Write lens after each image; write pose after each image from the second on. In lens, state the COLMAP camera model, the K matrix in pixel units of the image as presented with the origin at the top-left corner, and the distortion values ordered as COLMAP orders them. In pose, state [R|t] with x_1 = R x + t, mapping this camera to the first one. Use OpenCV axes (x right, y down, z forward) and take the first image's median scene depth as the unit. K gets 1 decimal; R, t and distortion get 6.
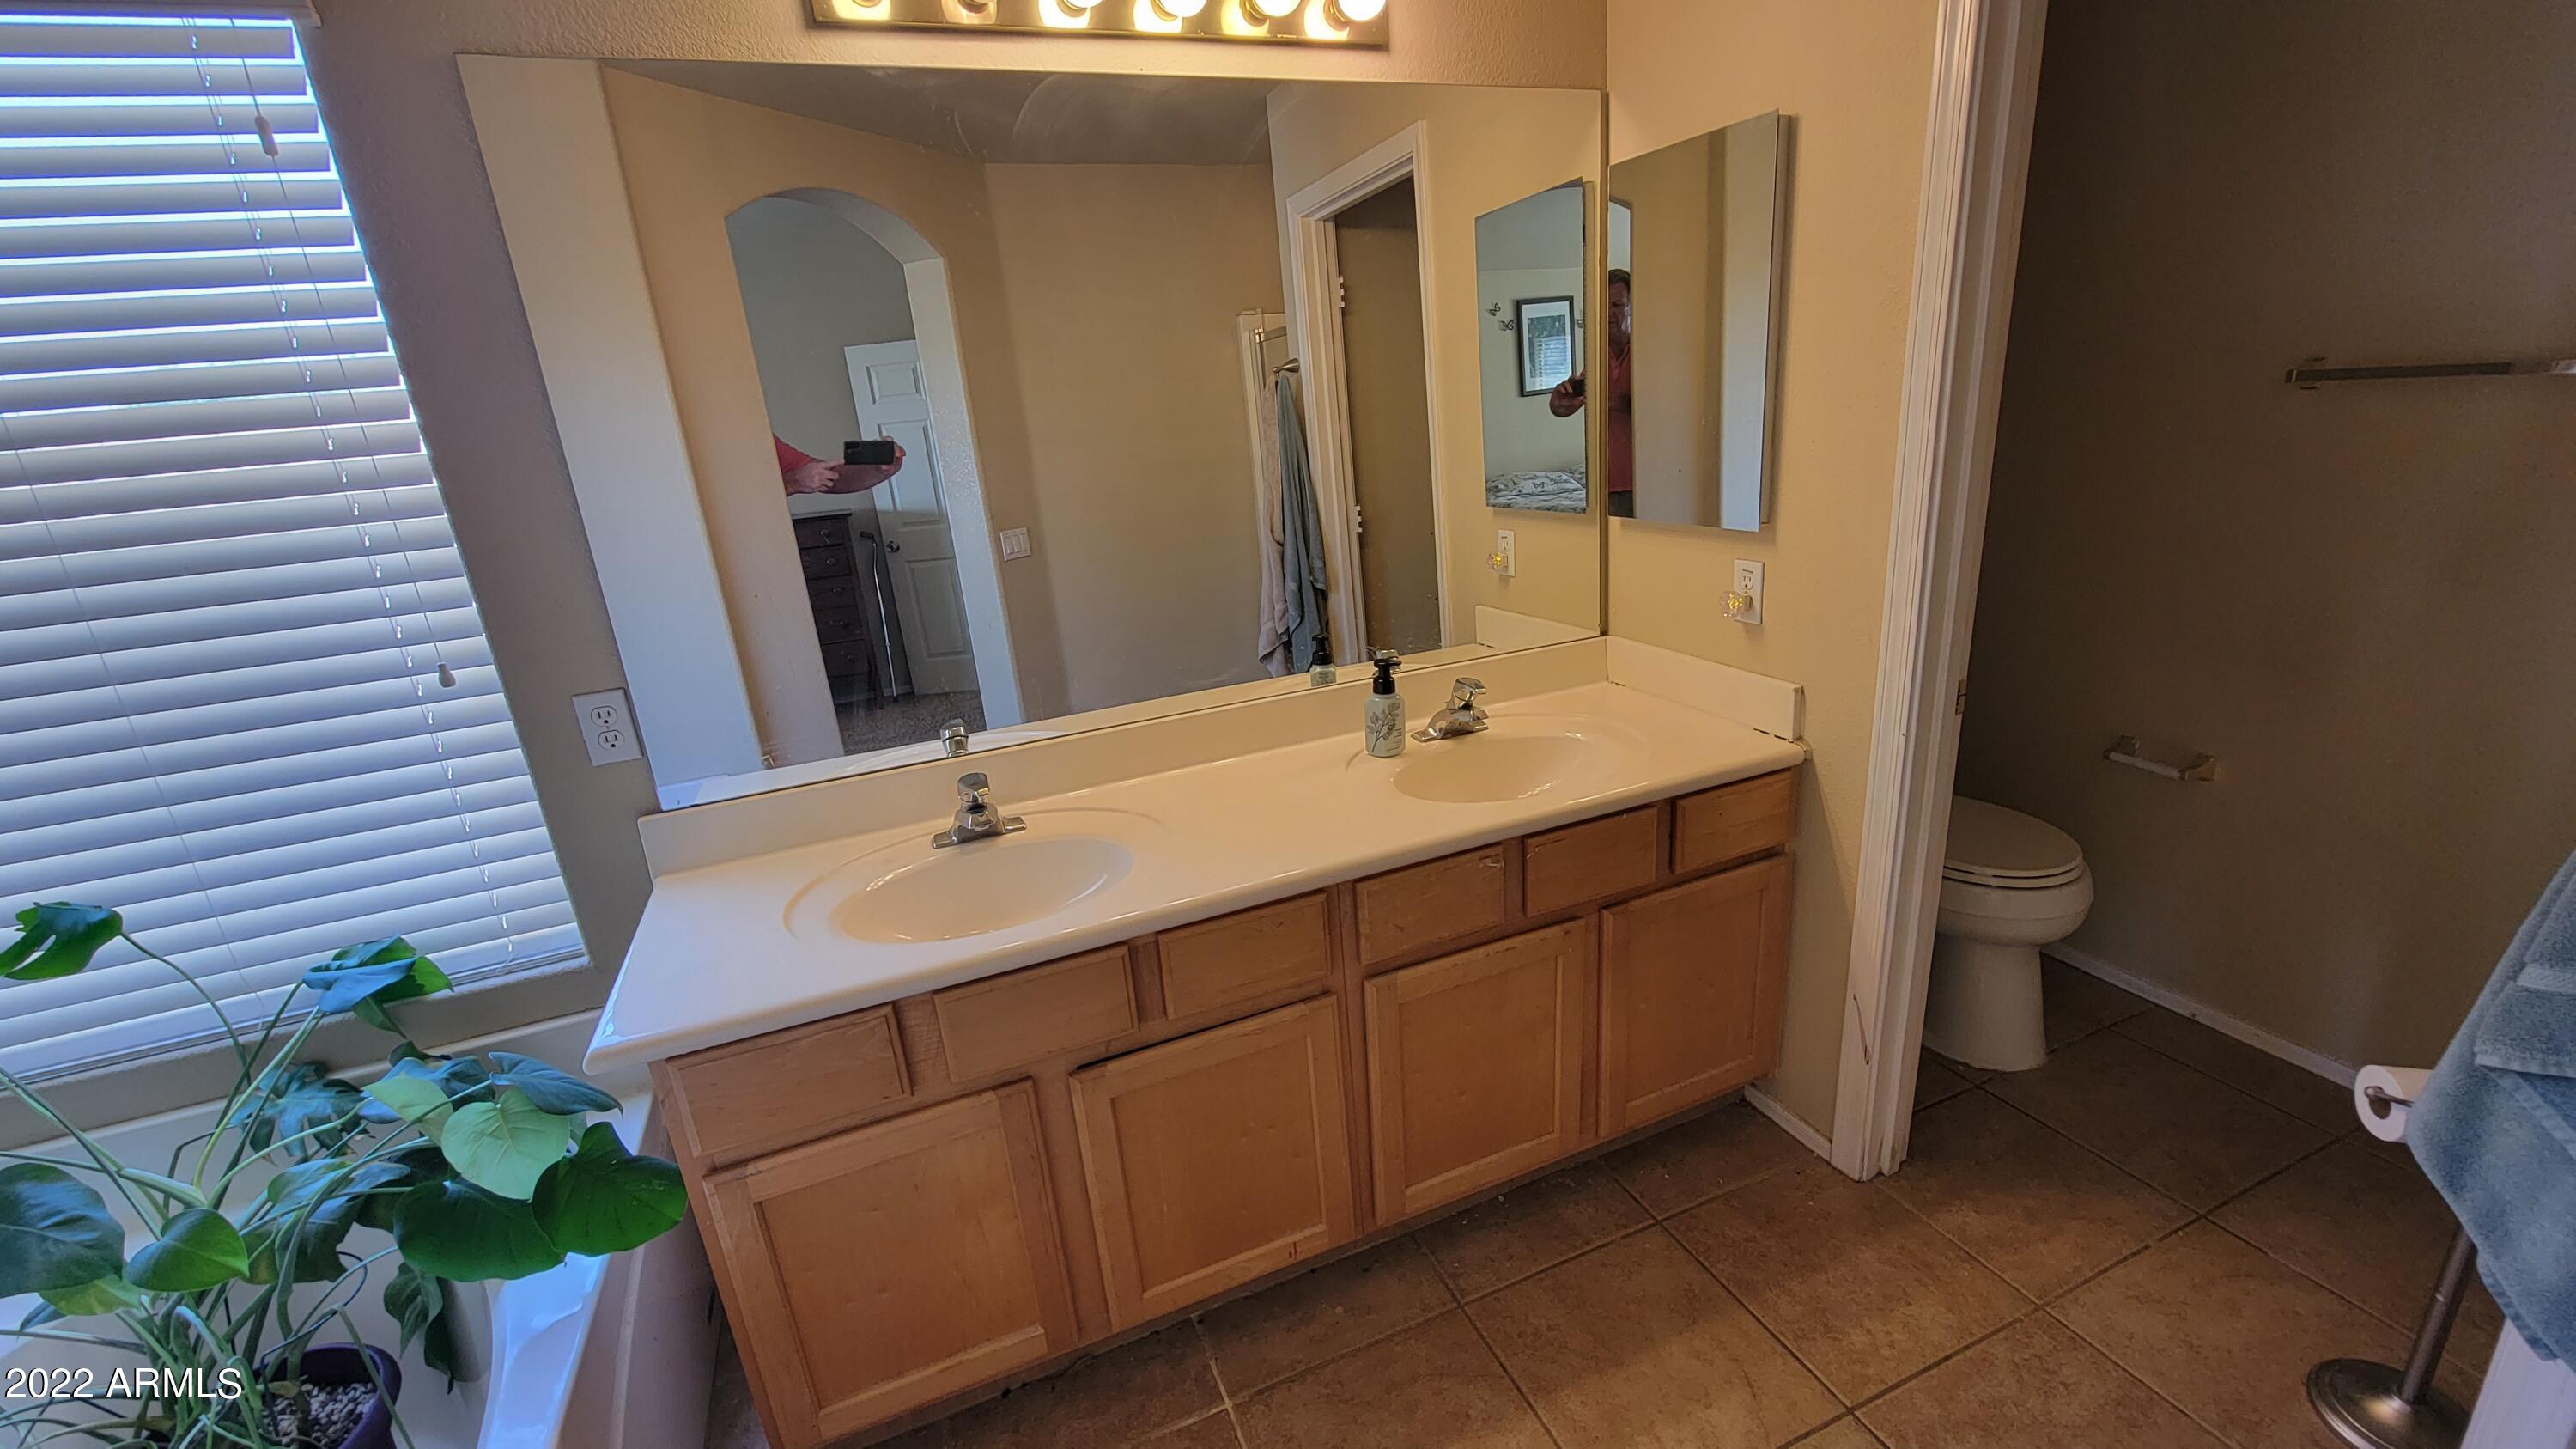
lens RADIAL K [[1054.9, 0, 1304.1], [0, 1054.9, 733.2], [0, 0, 1]] dist [0.000813, -0.001886]
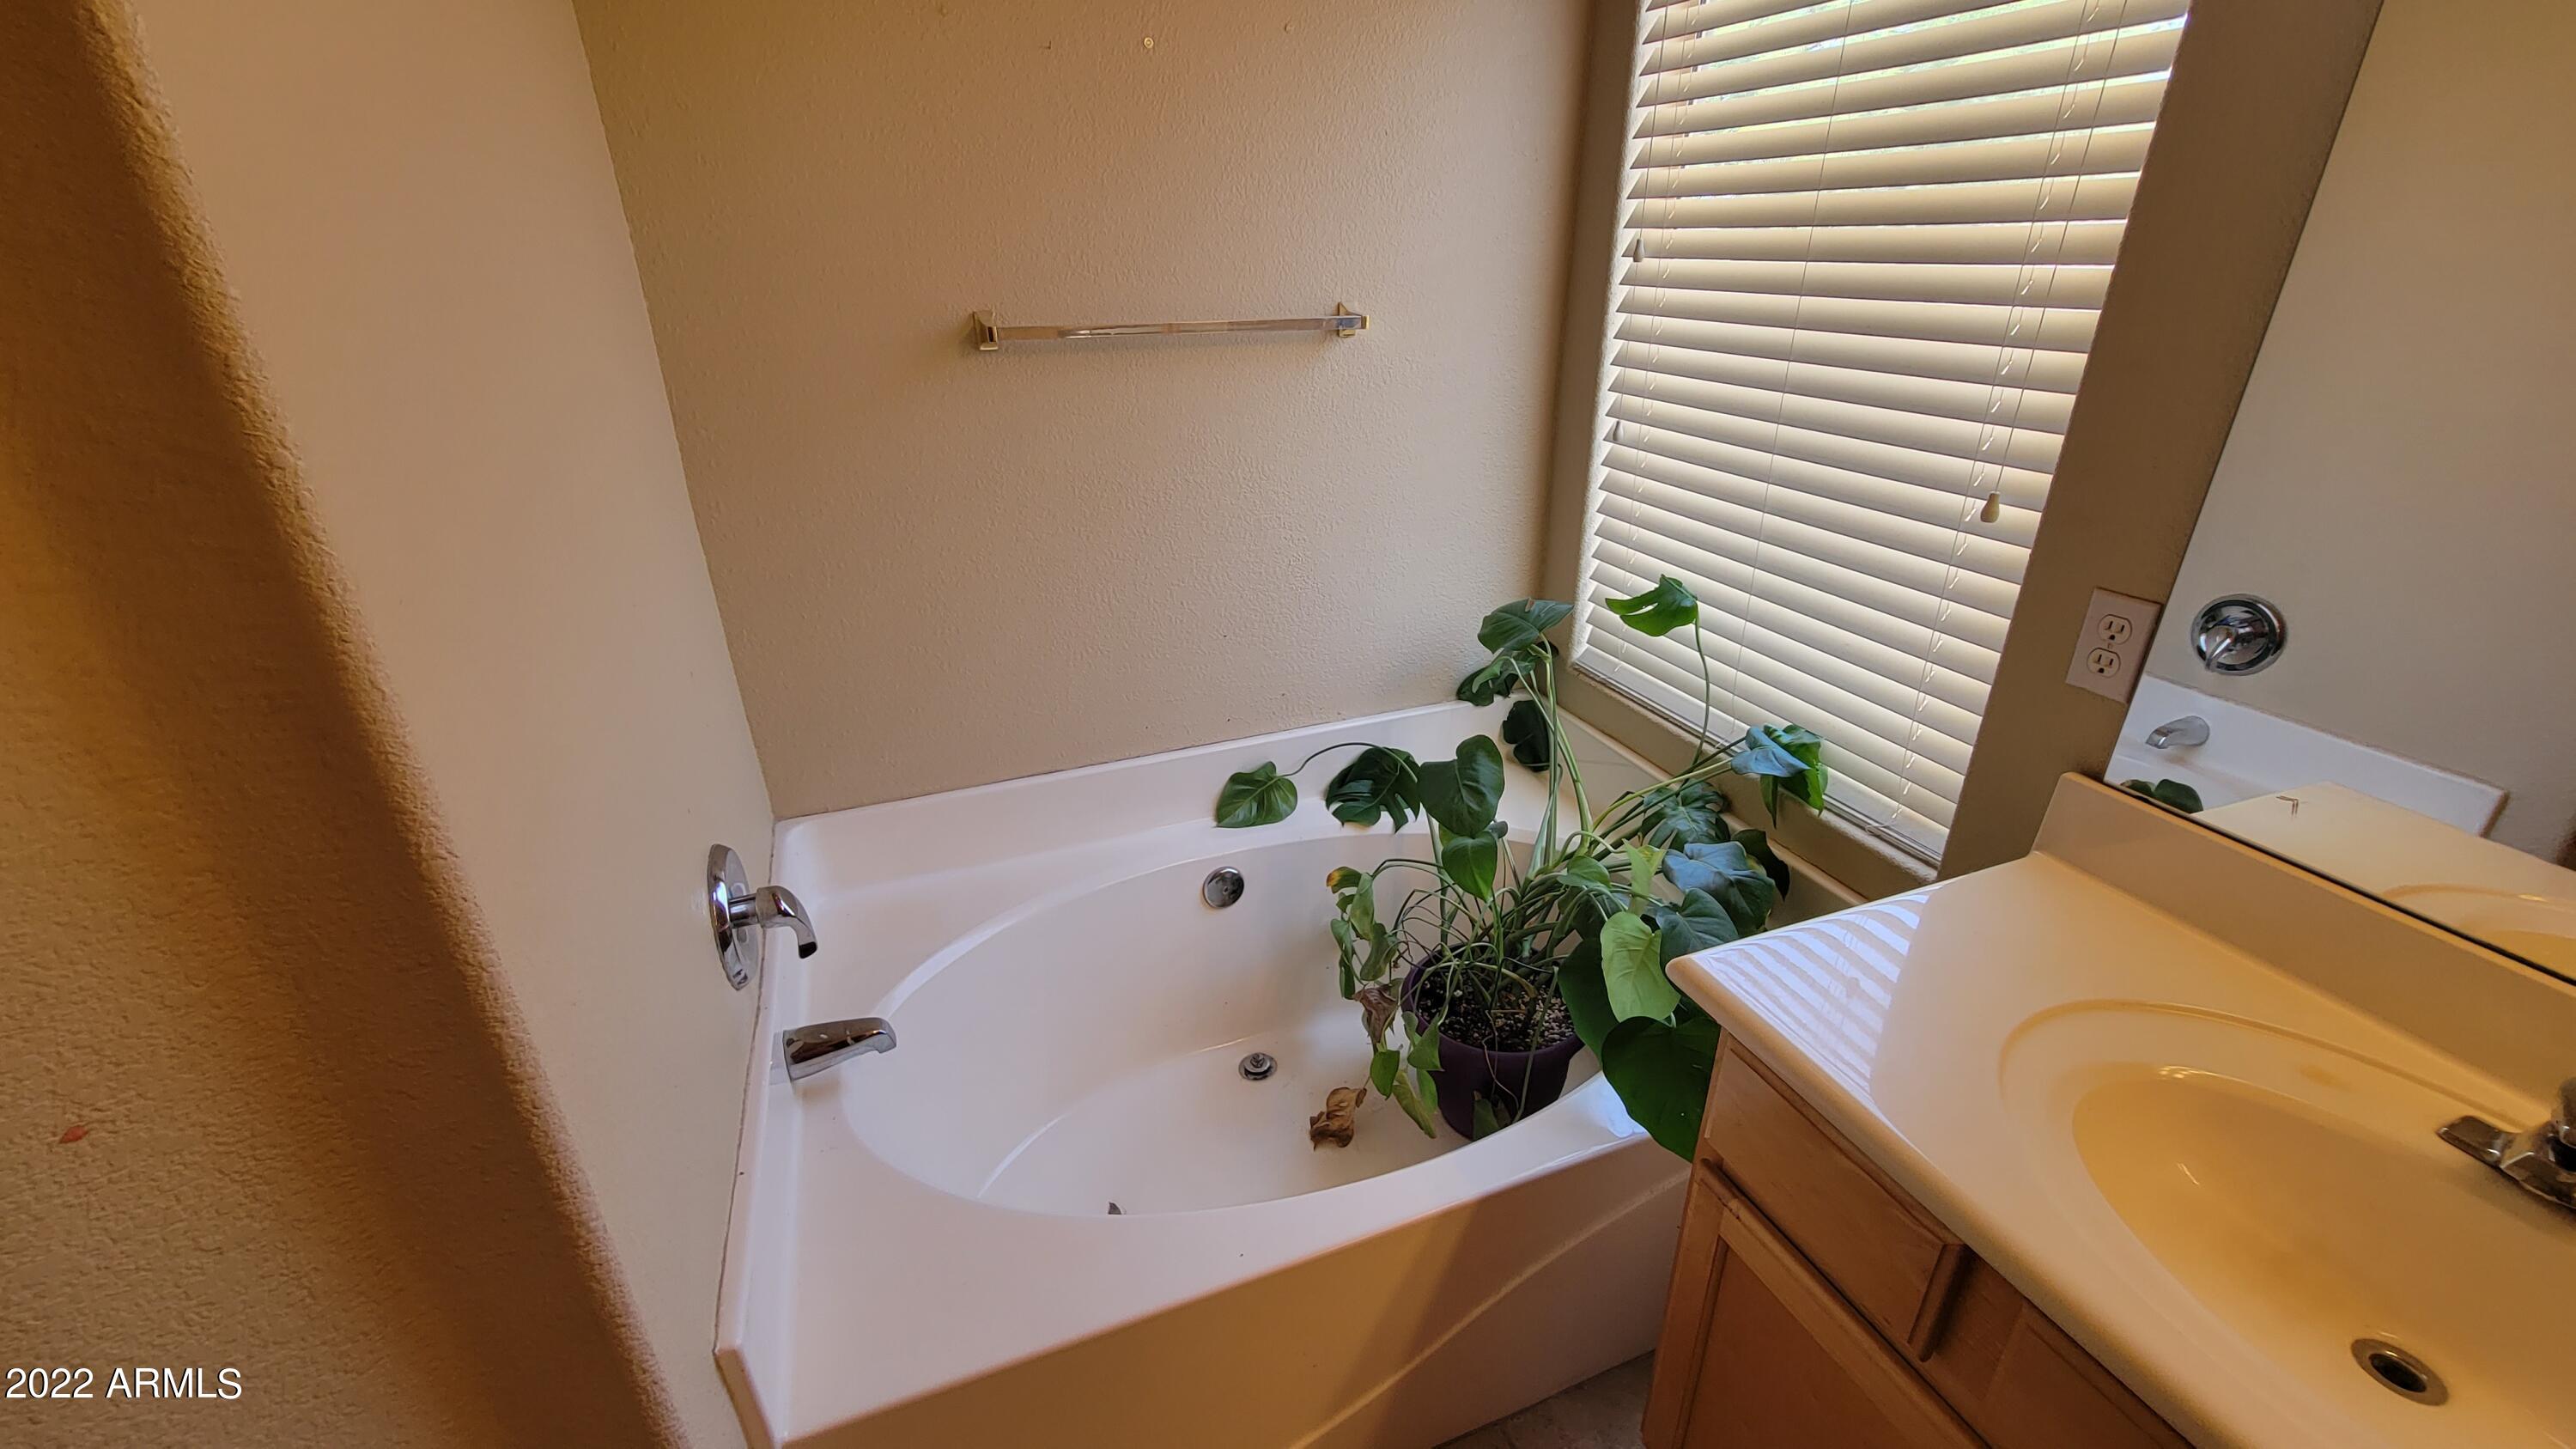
lens RADIAL K [[1054.9, 0, 1292.1], [0, 1054.9, 730.0], [0, 0, 1]] dist [0.000813, -0.001886]
pose [[-0.022646, 0.490002, -0.871427, -0.001209], [-0.301525, 0.827713, 0.473258, -0.057519], [0.953189, 0.273474, 0.129003, 0.179931]]
